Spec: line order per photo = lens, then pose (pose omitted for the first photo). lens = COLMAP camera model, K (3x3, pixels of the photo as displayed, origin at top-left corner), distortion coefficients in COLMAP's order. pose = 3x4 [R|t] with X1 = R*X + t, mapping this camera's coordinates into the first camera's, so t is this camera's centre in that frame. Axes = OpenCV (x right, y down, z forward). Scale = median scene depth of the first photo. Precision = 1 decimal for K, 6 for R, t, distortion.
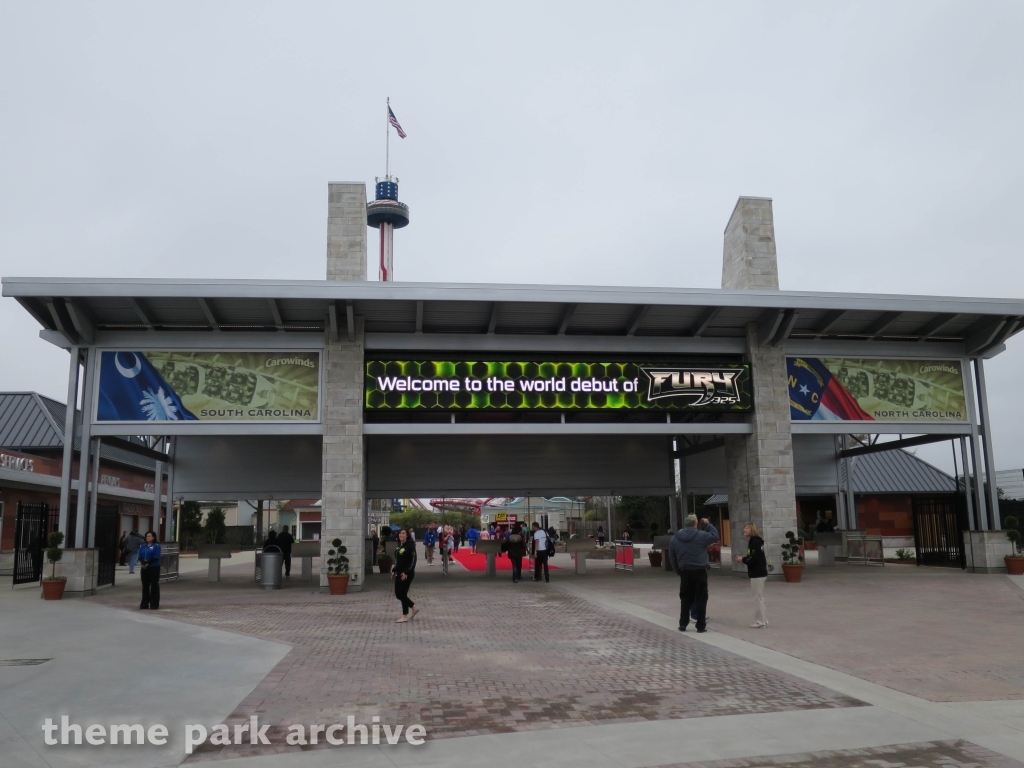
lens RADIAL K [[840.7, 0, 512.0], [0, 840.7, 384.0], [0, 0, 1]] dist [-0.051253, 0.000745]
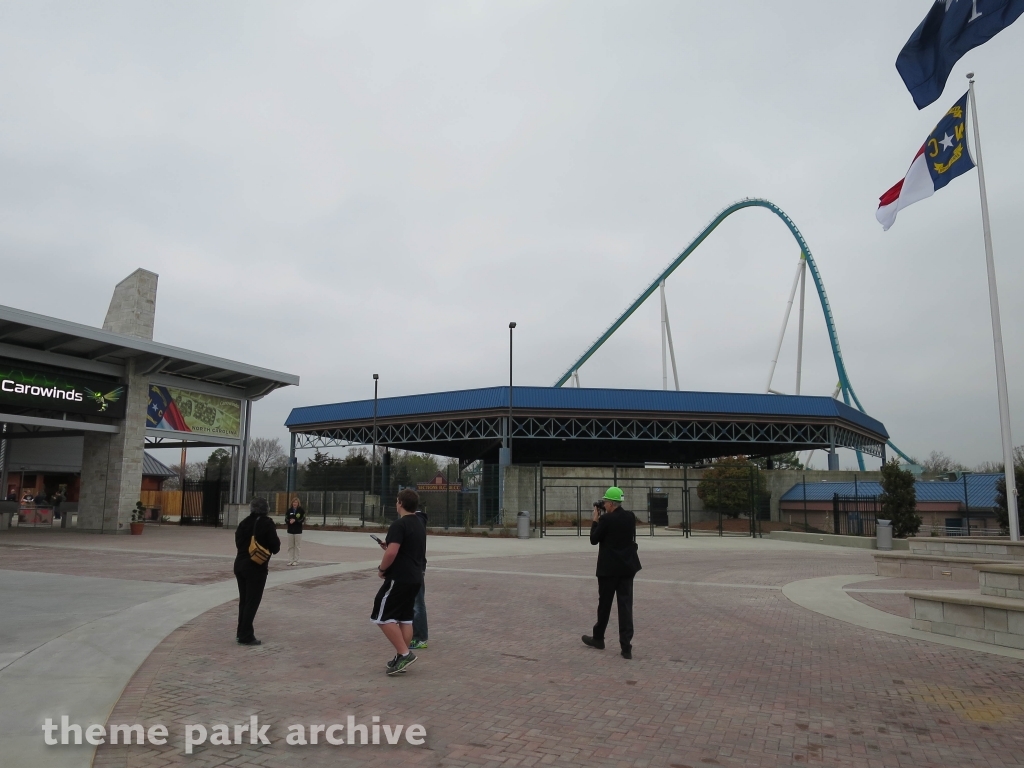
lens RADIAL K [[746.9, 0, 512.0], [0, 746.9, 384.0], [0, 0, 1]] dist [-0.022929, -0.001911]
pose [[0.506718, 0.152002, 0.848606, -0.475661], [-0.164102, 0.983343, -0.078148, -0.035974], [-0.846350, -0.099659, 0.523221, -0.238806]]
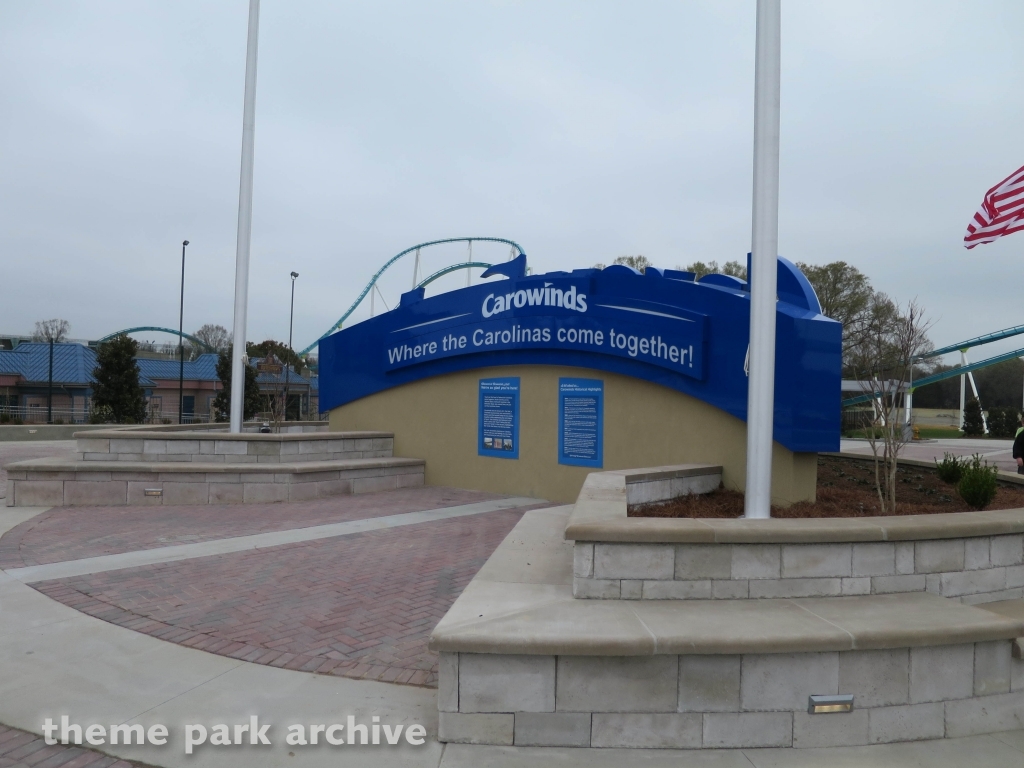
lens RADIAL K [[746.9, 0, 512.0], [0, 746.9, 384.0], [0, 0, 1]] dist [-0.022929, -0.001911]
pose [[-0.607465, 0.007950, 0.794306, 1.359183], [-0.149591, 0.980914, -0.124221, 0.043338], [-0.780133, -0.194281, -0.594682, 0.245700]]
